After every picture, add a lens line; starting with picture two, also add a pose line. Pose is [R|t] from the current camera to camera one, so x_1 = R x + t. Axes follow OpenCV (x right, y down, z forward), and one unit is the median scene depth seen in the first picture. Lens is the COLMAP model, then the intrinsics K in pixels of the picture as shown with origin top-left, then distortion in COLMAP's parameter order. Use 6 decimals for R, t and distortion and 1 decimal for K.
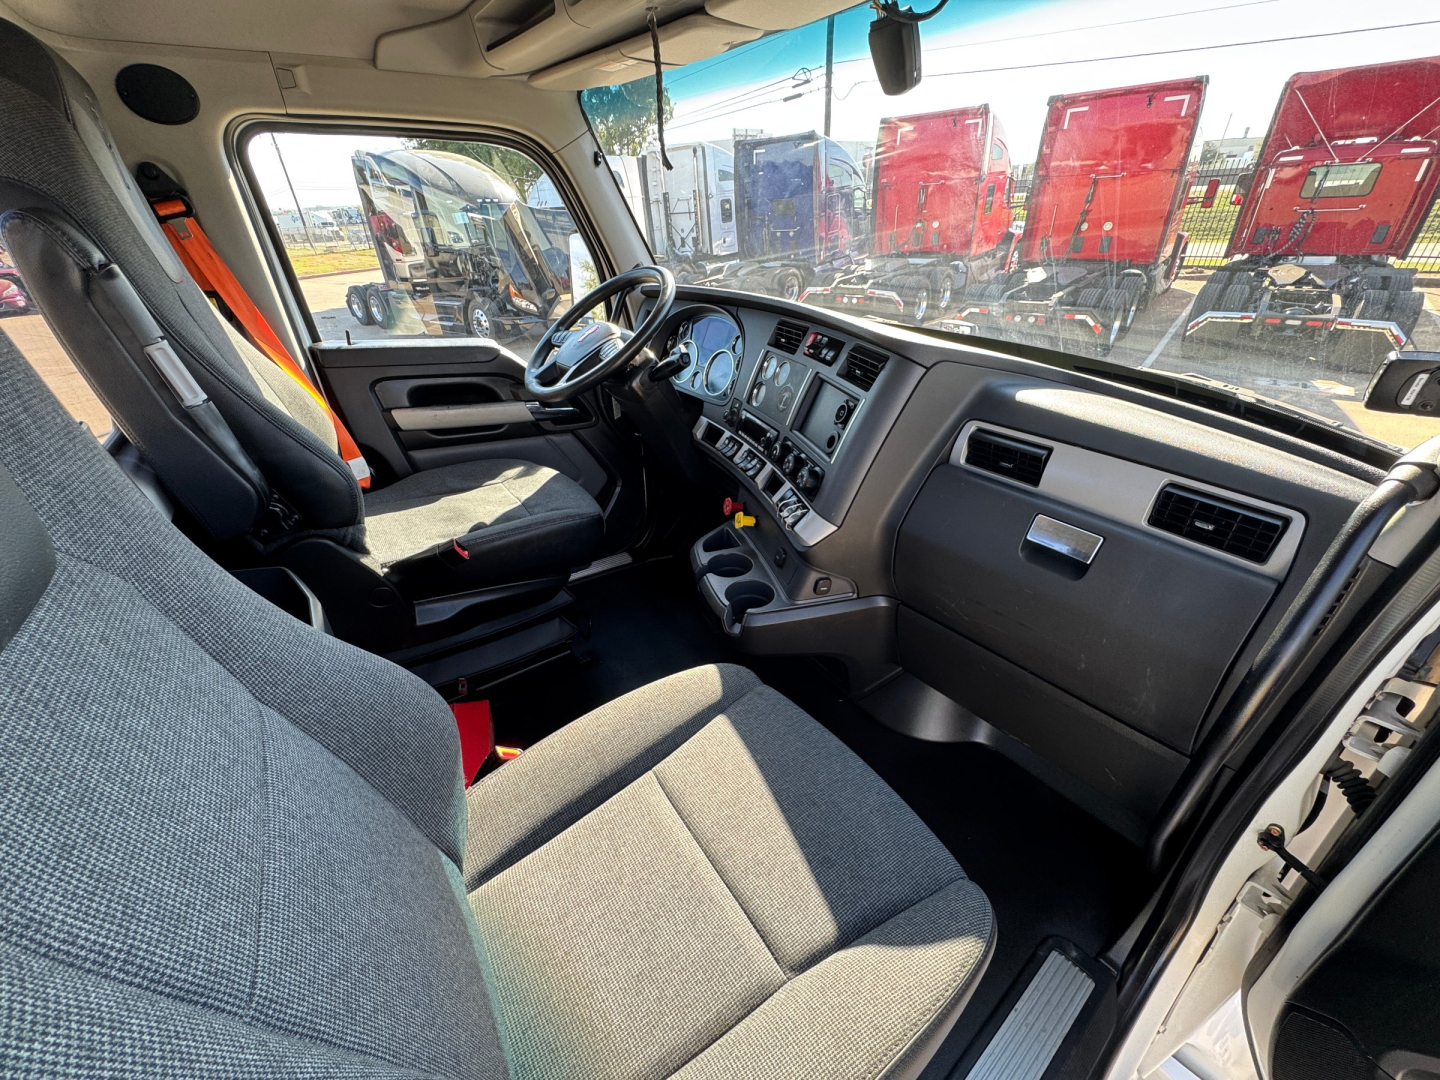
lens RADIAL K [[573.0, 0, 720.0], [0, 573.0, 540.0], [0, 0, 1]] dist [-0.012952, 0.000925]
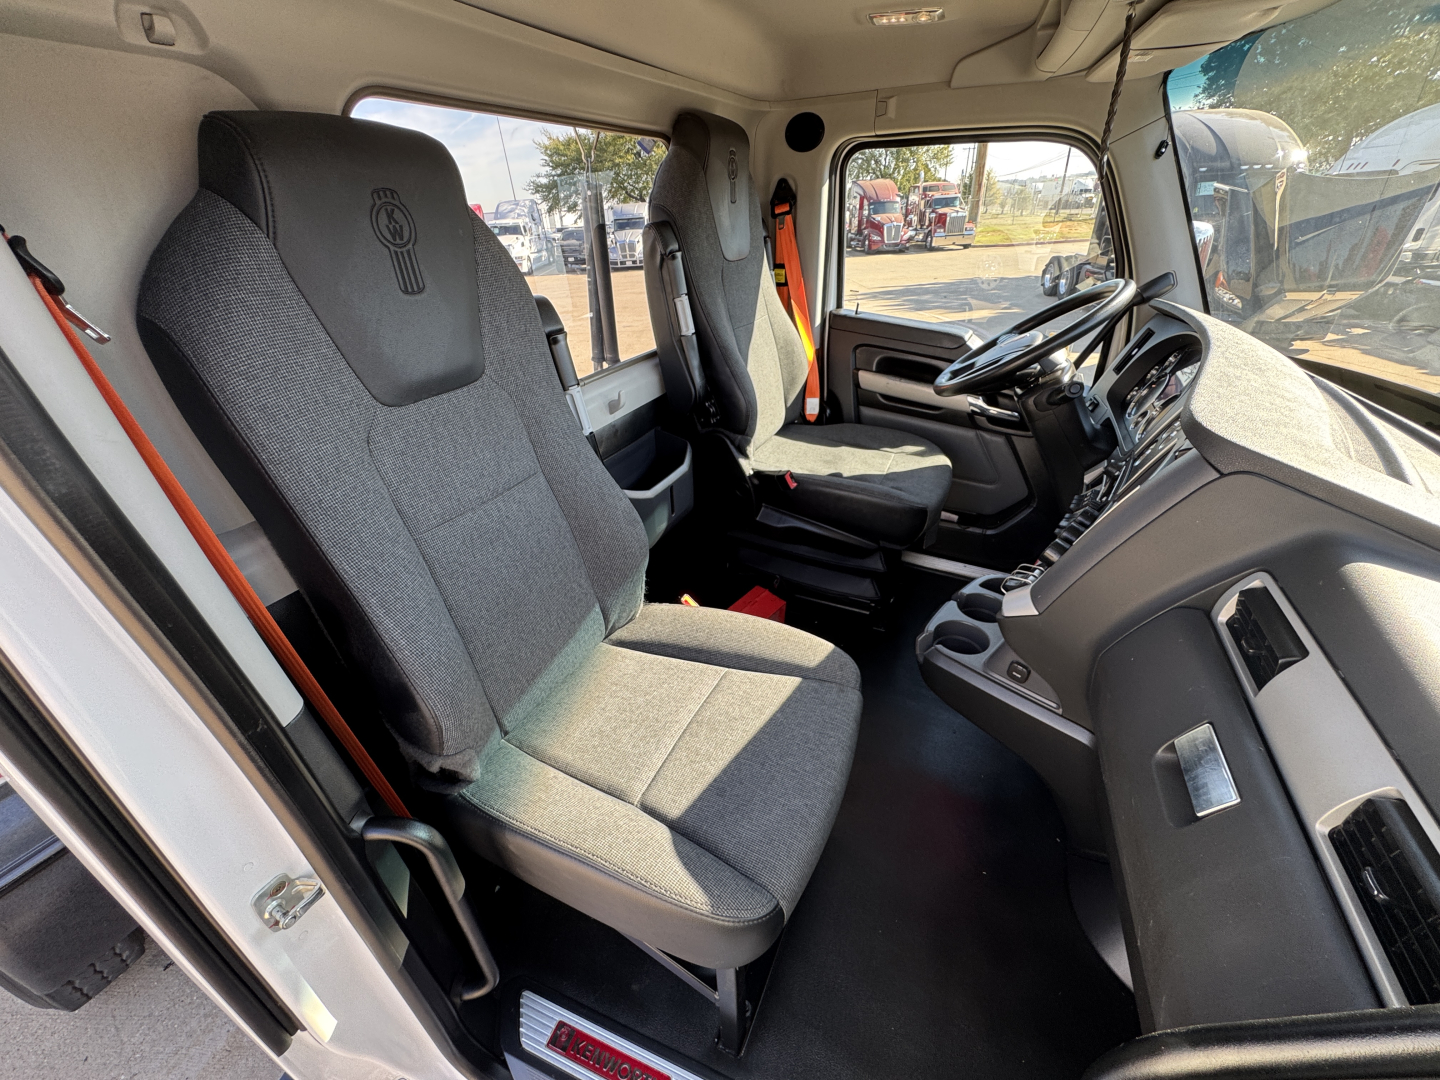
lens RADIAL K [[573.0, 0, 720.0], [0, 573.0, 540.0], [0, 0, 1]] dist [-0.012952, 0.000925]
pose [[0.493919, 0.444793, -0.747130, 0.465130], [-0.410094, 0.876850, 0.250912, -0.114330], [0.766725, 0.182464, 0.615500, 0.081349]]
